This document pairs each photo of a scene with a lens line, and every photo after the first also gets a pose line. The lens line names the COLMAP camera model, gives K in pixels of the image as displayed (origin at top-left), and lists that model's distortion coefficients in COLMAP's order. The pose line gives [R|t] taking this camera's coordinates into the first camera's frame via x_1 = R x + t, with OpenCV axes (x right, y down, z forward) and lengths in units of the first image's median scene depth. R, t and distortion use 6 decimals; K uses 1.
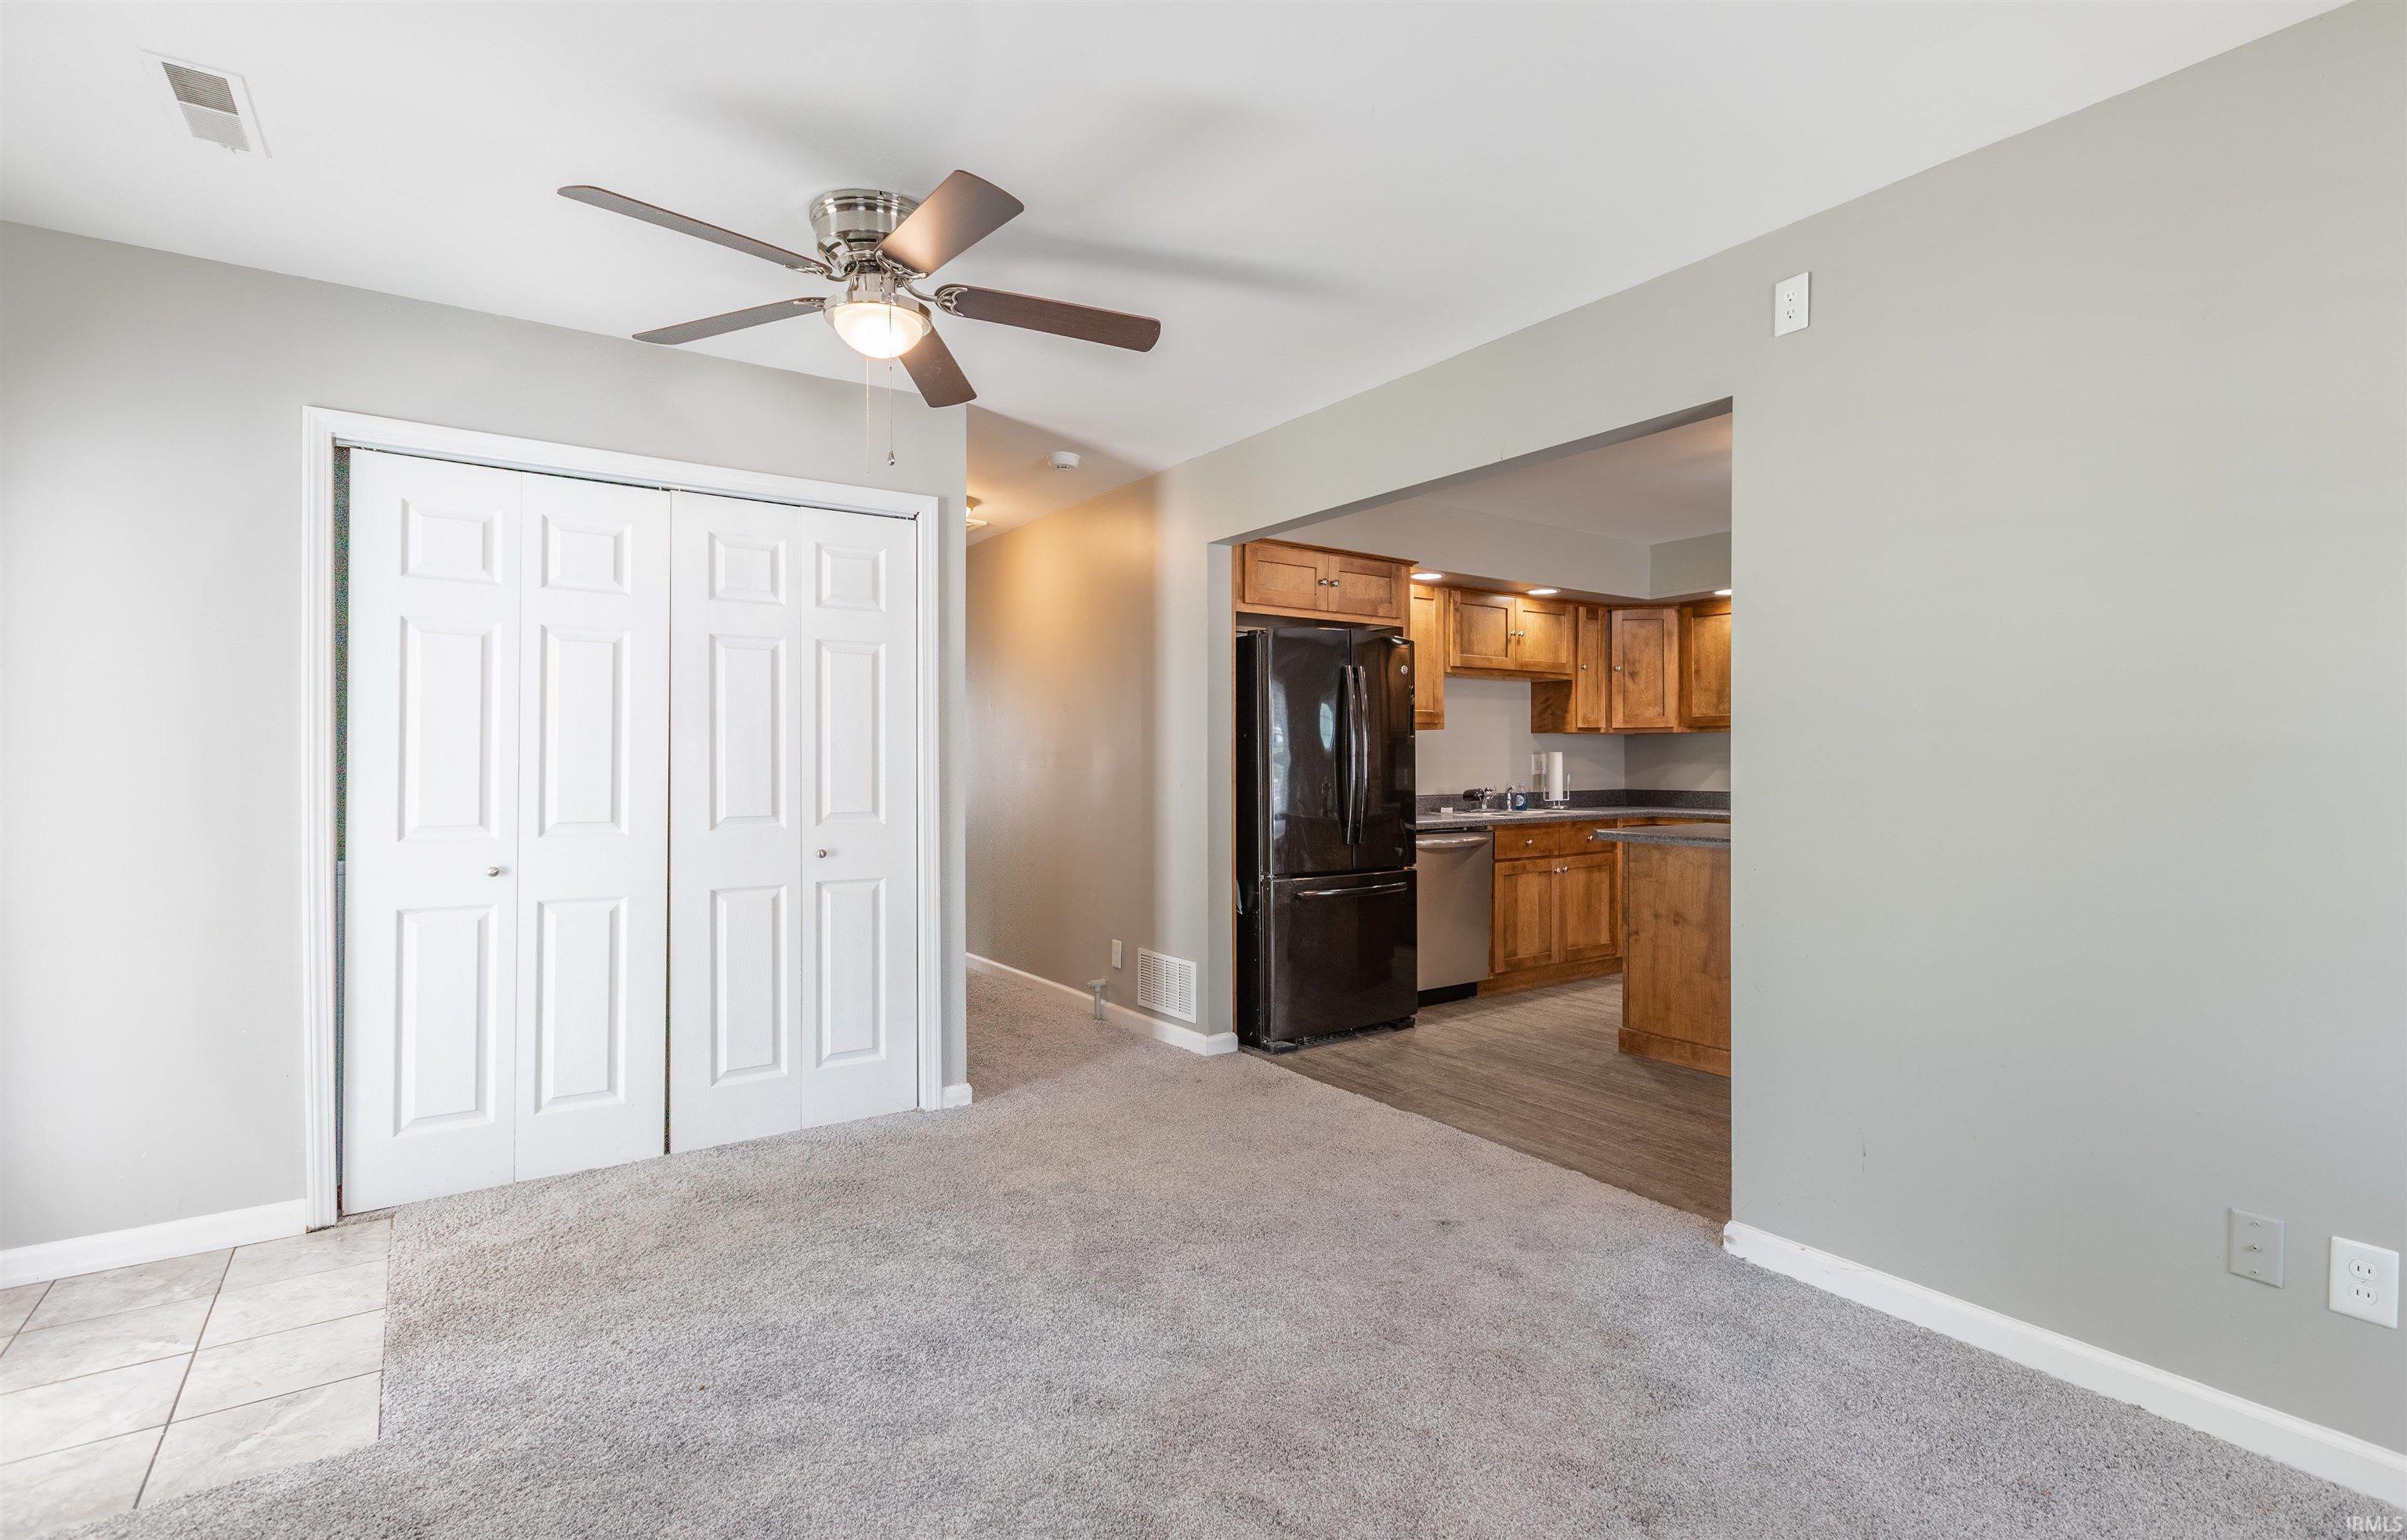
lens RADIAL K [[1121.1, 0, 1274.8], [0, 1121.1, 765.8], [0, 0, 1]] dist [0.001924, 0.000194]
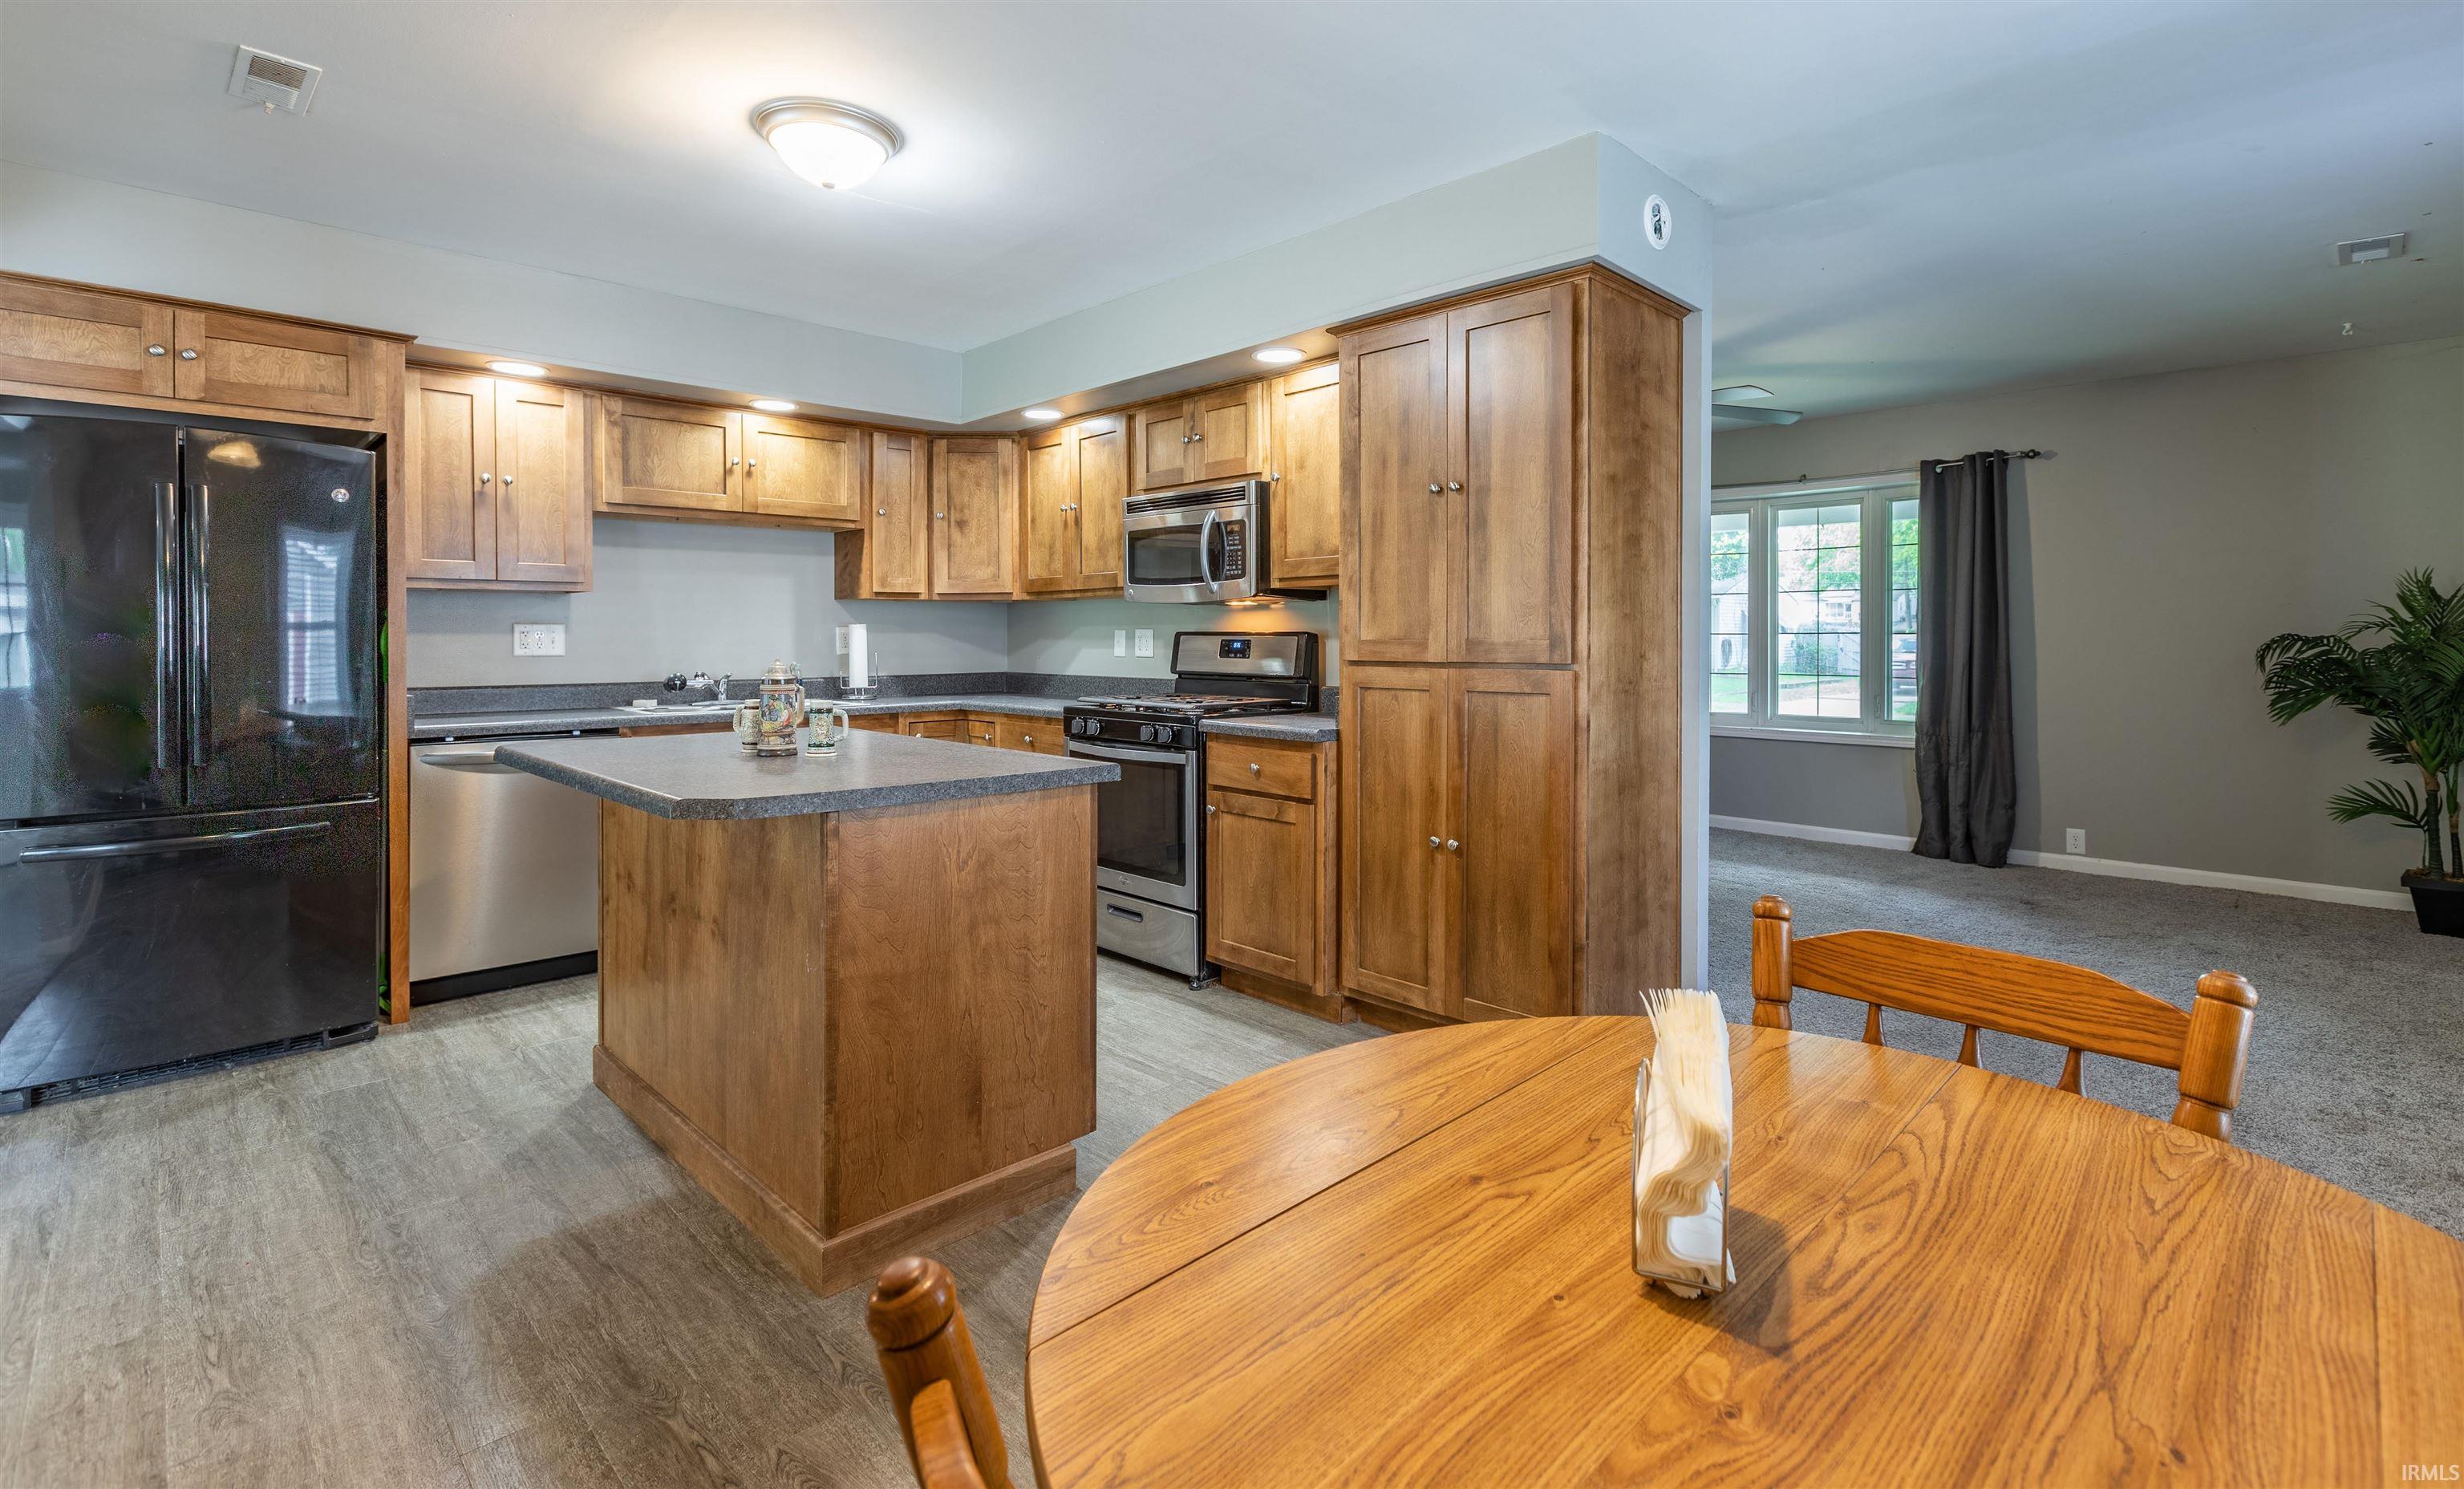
lens RADIAL K [[1115.1, 0, 1261.4], [0, 1115.1, 650.1], [0, 0, 1]] dist [-0.003043, 0.000078]
pose [[0.989560, 0.000767, 0.144122, 0.634416], [-0.002026, 0.999961, 0.008588, -0.003009], [-0.144110, -0.008790, 0.989523, 0.323714]]
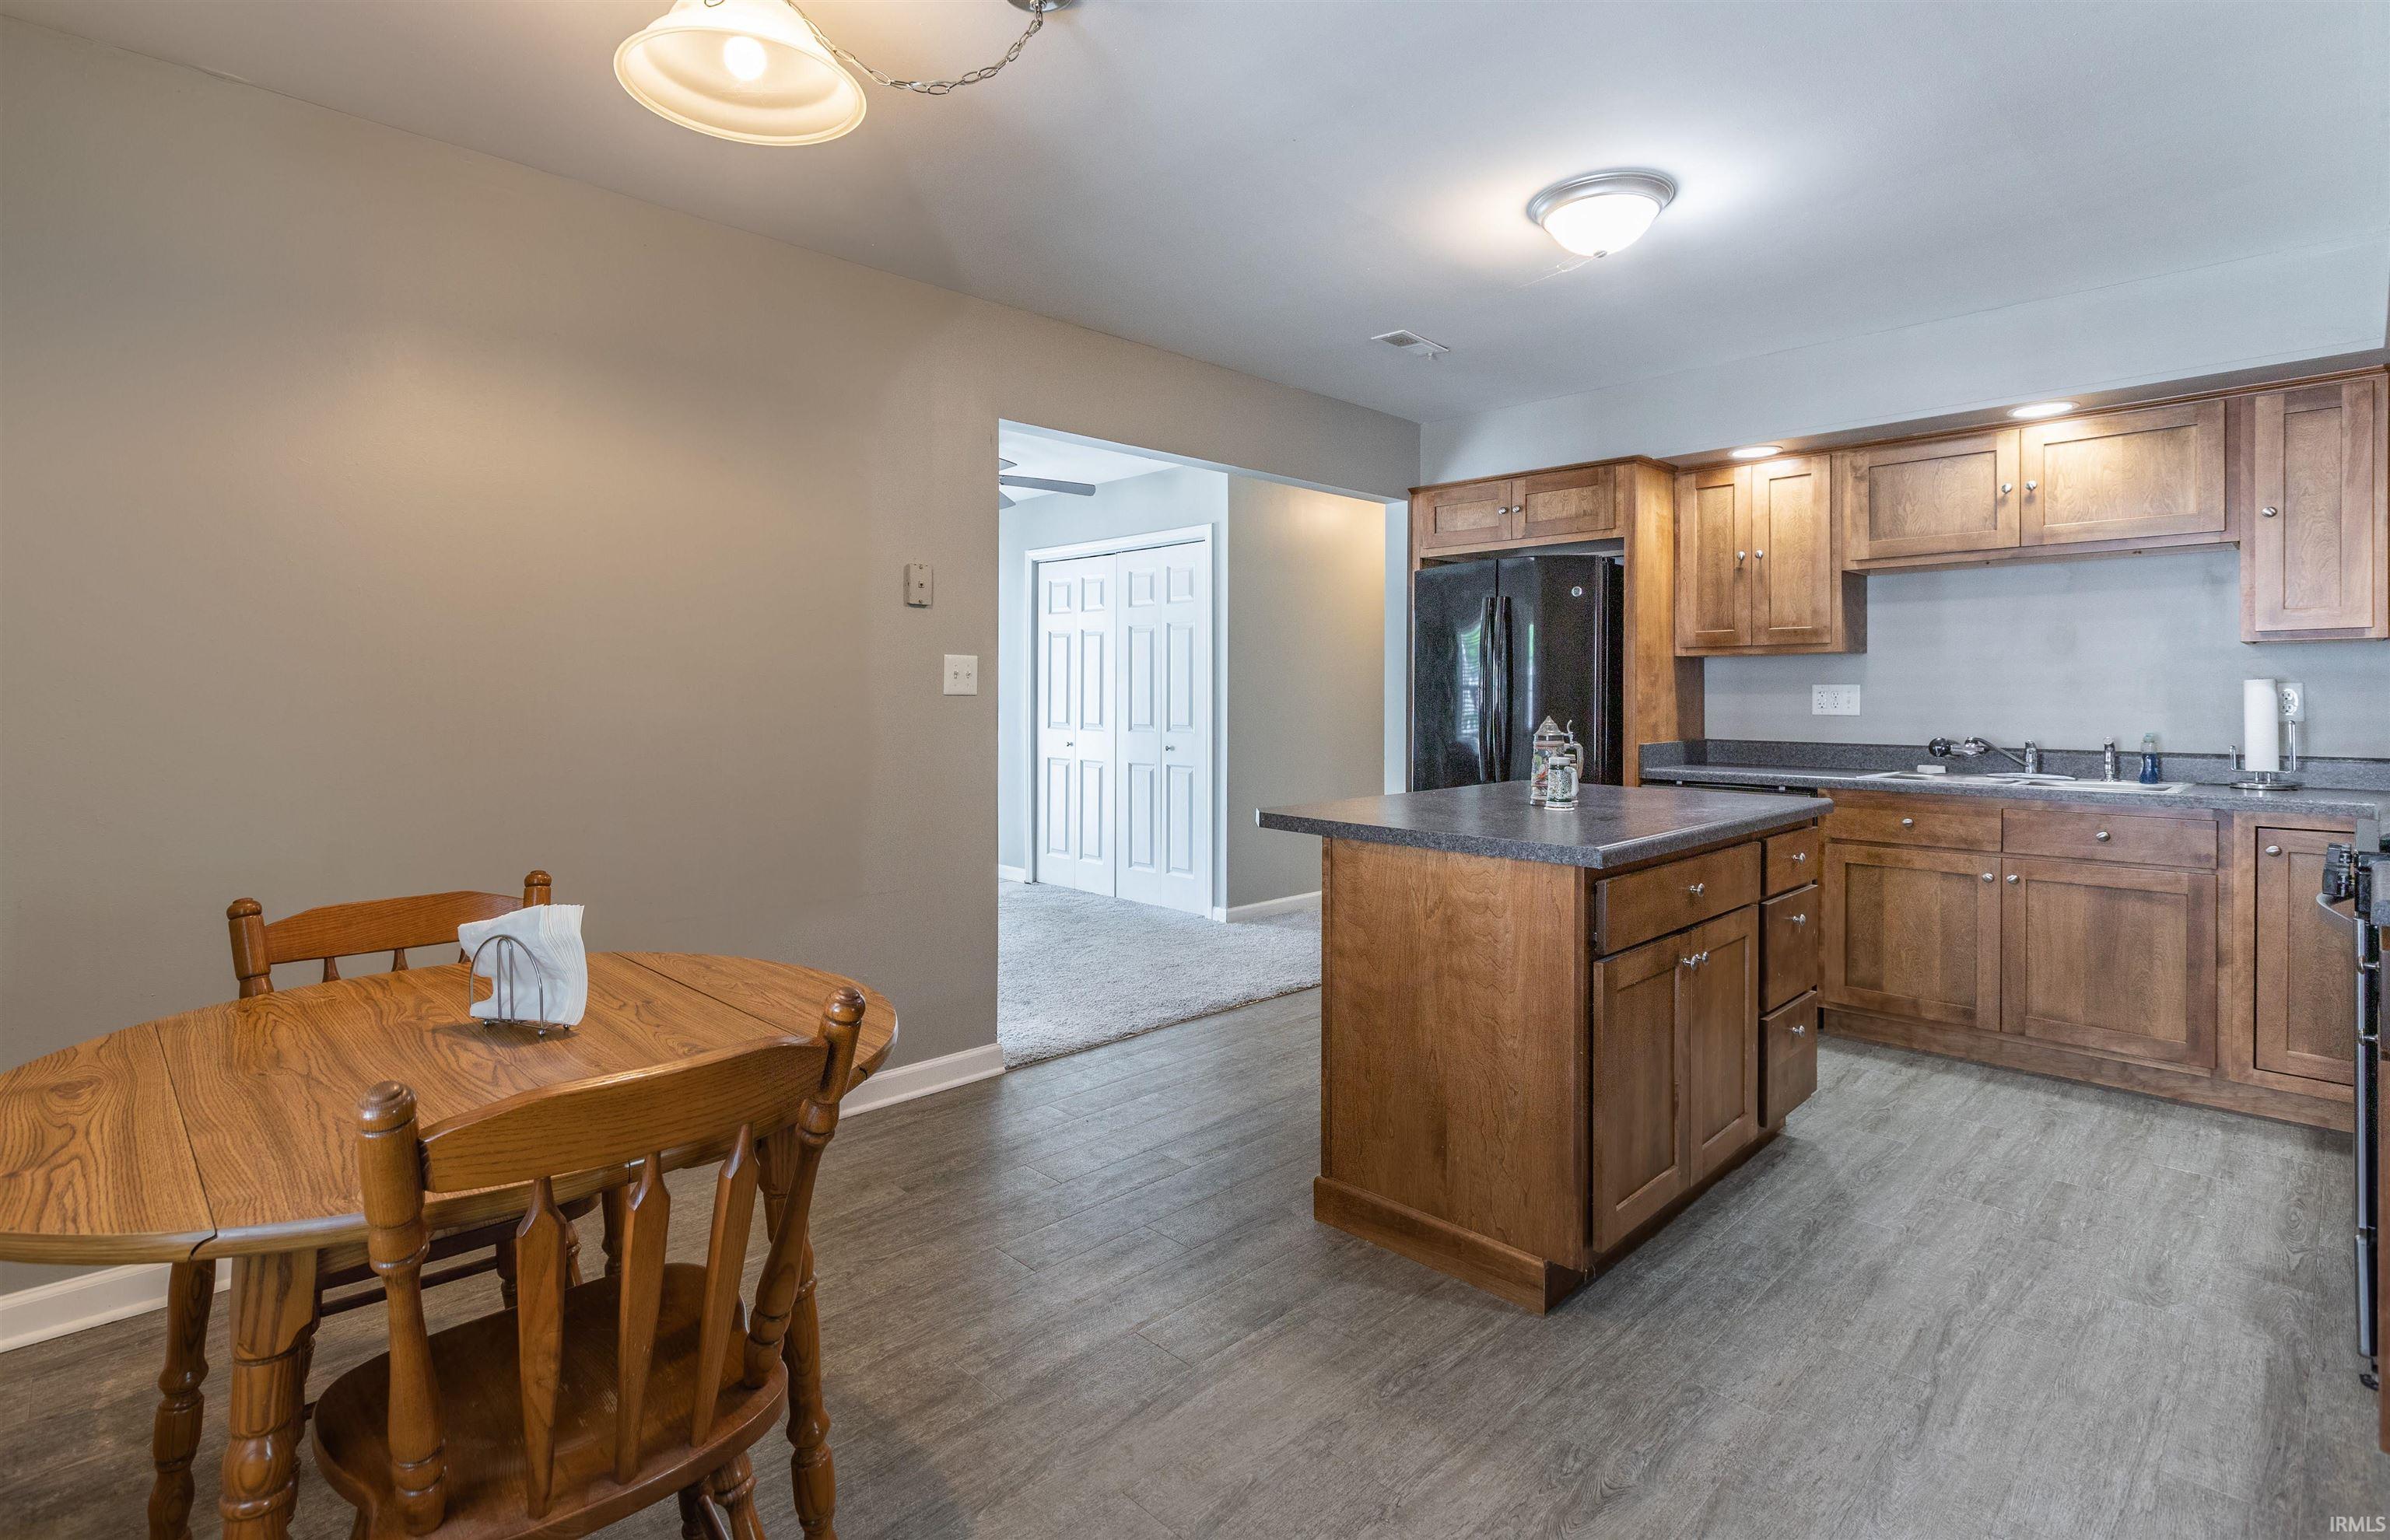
lens RADIAL K [[1128.2, 0, 1138.8], [0, 1128.2, 703.9], [0, 0, 1]] dist [0.003405, -0.002989]
pose [[0.113763, 0.010637, -0.993451, 1.098755], [-0.004586, 0.999938, 0.010182, -0.006038], [0.993497, 0.003398, 0.113805, 0.645192]]
